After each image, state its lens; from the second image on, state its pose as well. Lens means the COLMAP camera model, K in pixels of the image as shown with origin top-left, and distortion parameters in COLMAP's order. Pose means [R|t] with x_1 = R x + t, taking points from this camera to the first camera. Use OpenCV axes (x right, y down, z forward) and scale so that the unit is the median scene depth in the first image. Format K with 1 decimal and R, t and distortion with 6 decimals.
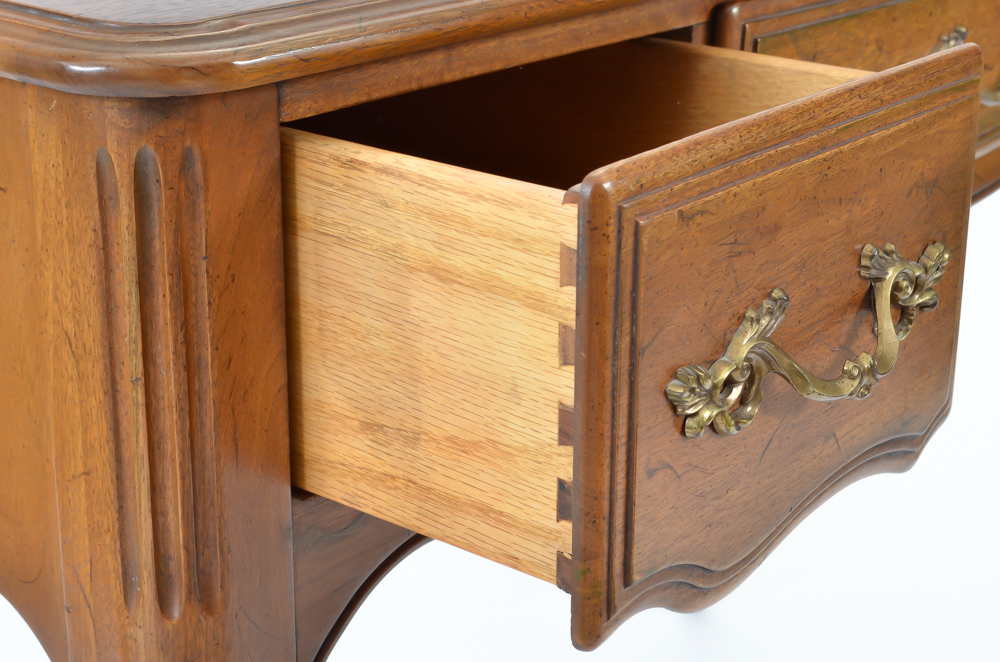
lens RADIAL K [[1943.9, 0, 500.0], [0, 1943.9, 331.0], [0, 0, 1]] dist [0.005284, 0.013813]
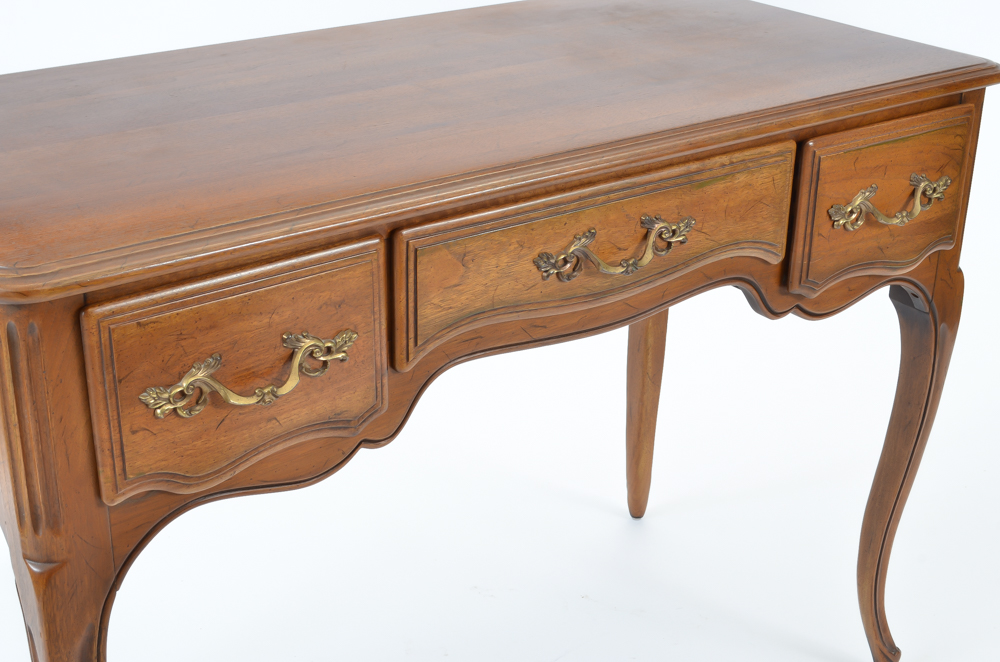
lens RADIAL K [[1497.5, 0, 500.0], [0, 1497.5, 331.0], [0, 0, 1]] dist [-0.022571, -0.033594]
pose [[0.977156, 0.088033, -0.193432, 0.629431], [-0.076117, 0.994763, 0.068209, -0.225928], [0.198424, -0.051928, 0.978740, -0.475854]]
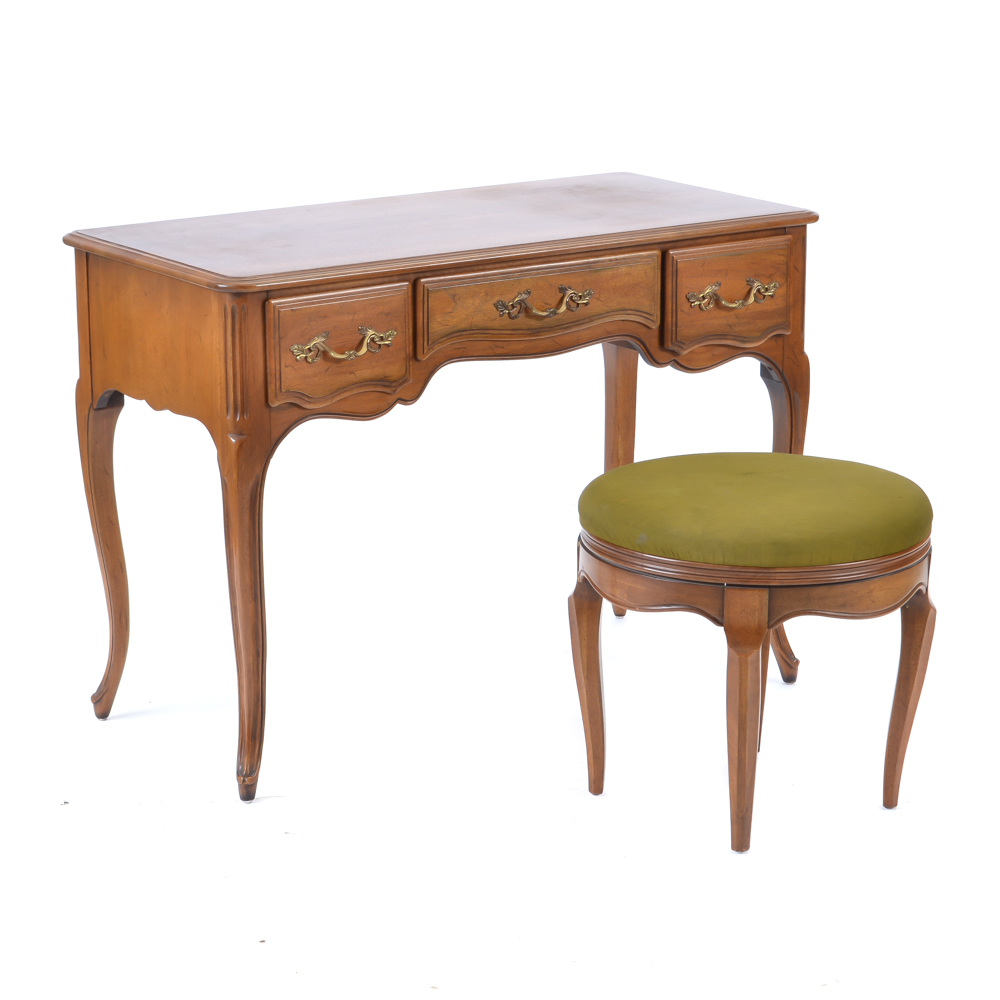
lens RADIAL K [[3241.7, 0, 500.0], [0, 3241.7, 500.0], [0, 0, 1]] dist [0.007278, 0.511643]
pose [[0.966897, 0.048633, -0.250489, 2.199042], [-0.075344, 0.992313, -0.098172, 0.993744], [0.243789, 0.113795, 0.963129, -5.724553]]
